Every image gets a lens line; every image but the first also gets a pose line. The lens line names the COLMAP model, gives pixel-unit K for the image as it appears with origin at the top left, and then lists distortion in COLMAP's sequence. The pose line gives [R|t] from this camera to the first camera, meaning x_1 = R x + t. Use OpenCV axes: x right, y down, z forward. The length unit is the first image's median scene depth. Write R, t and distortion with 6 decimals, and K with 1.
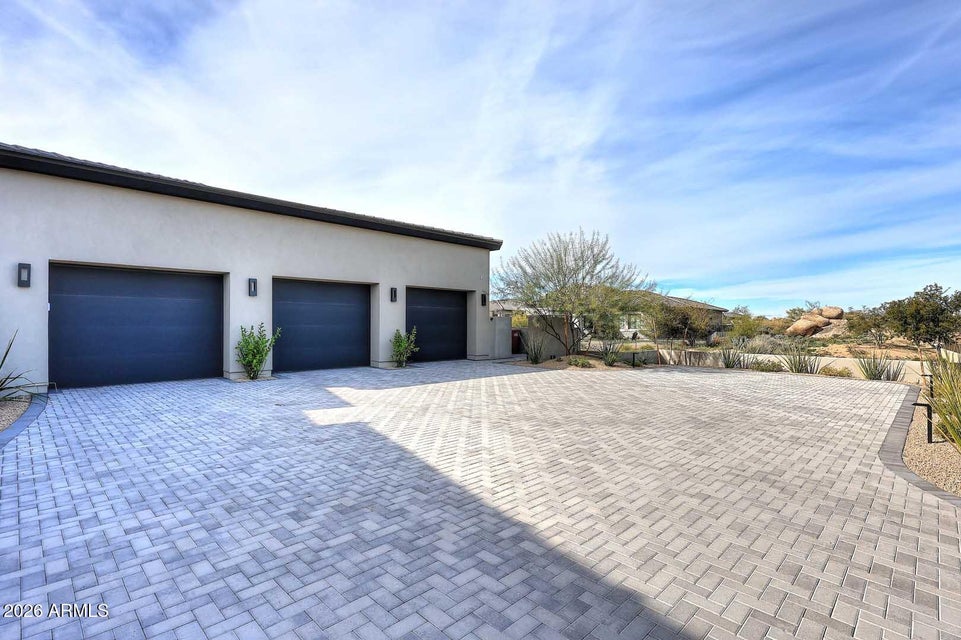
lens RADIAL K [[461.5, 0, 478.0], [0, 461.5, 322.4], [0, 0, 1]] dist [-0.002037, -0.000142]
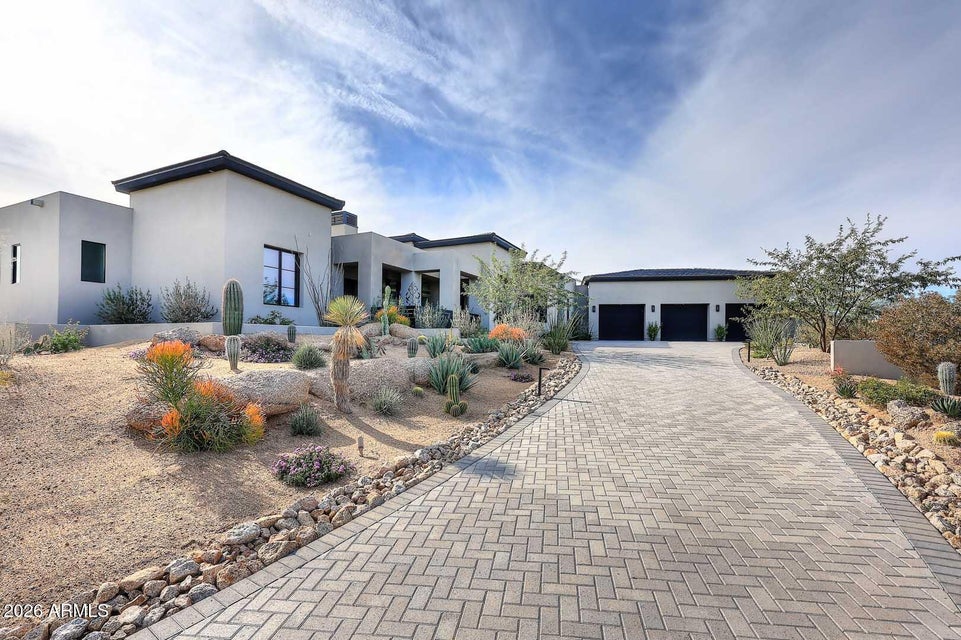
lens RADIAL K [[444.9, 0, 482.0], [0, 444.9, 319.2], [0, 0, 1]] dist [0.000705, 0.000017]
pose [[0.587460, -0.006444, -0.809228, 1.081948], [0.003789, 0.999979, -0.005213, -0.000976], [0.809244, -0.000004, 0.587472, -1.428152]]
